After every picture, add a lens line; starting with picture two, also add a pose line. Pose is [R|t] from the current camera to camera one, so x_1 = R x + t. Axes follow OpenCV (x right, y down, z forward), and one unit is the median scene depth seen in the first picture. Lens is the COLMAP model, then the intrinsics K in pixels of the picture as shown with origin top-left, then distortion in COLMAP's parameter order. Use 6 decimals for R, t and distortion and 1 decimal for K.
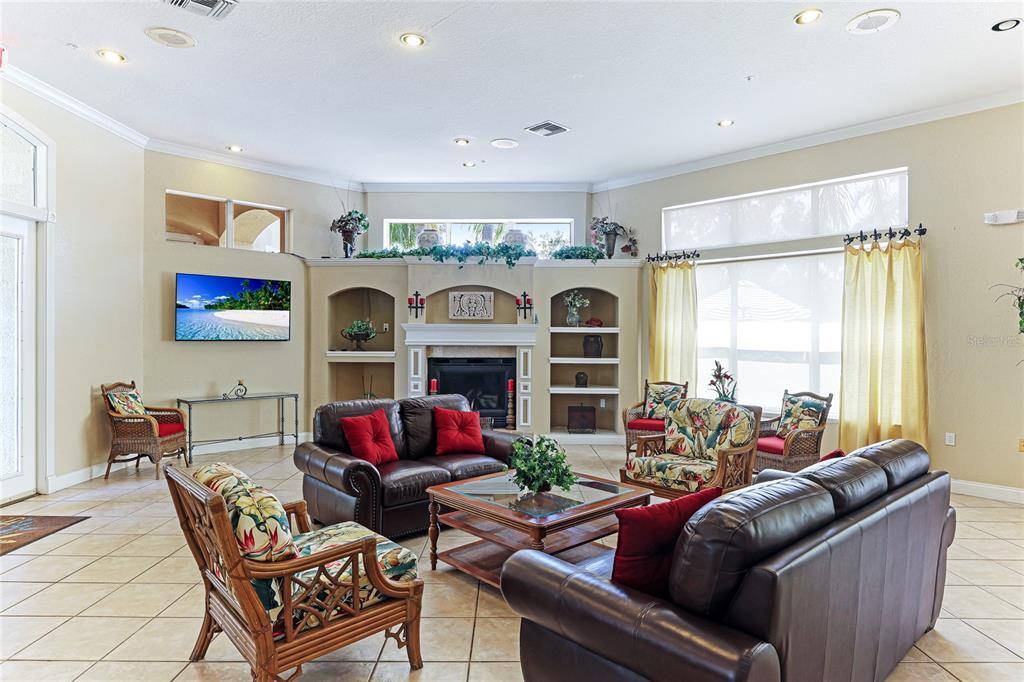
lens RADIAL K [[604.6, 0, 512.0], [0, 604.6, 341.0], [0, 0, 1]] dist [-0.002081, -0.000067]
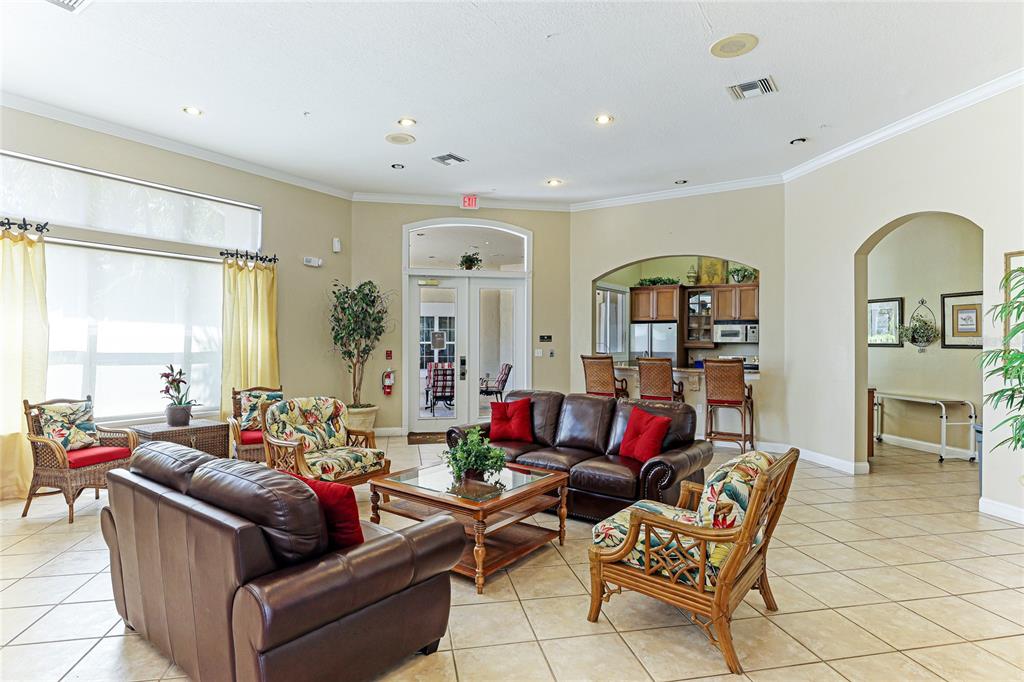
lens RADIAL K [[545.1, 0, 512.0], [0, 545.1, 341.0], [0, 0, 1]] dist [0.030287, -0.000006]
pose [[-0.204886, -0.010901, 0.978725, -0.636667], [-0.004808, 0.999937, 0.010131, -0.016060], [-0.978774, -0.002630, -0.204926, 0.734475]]
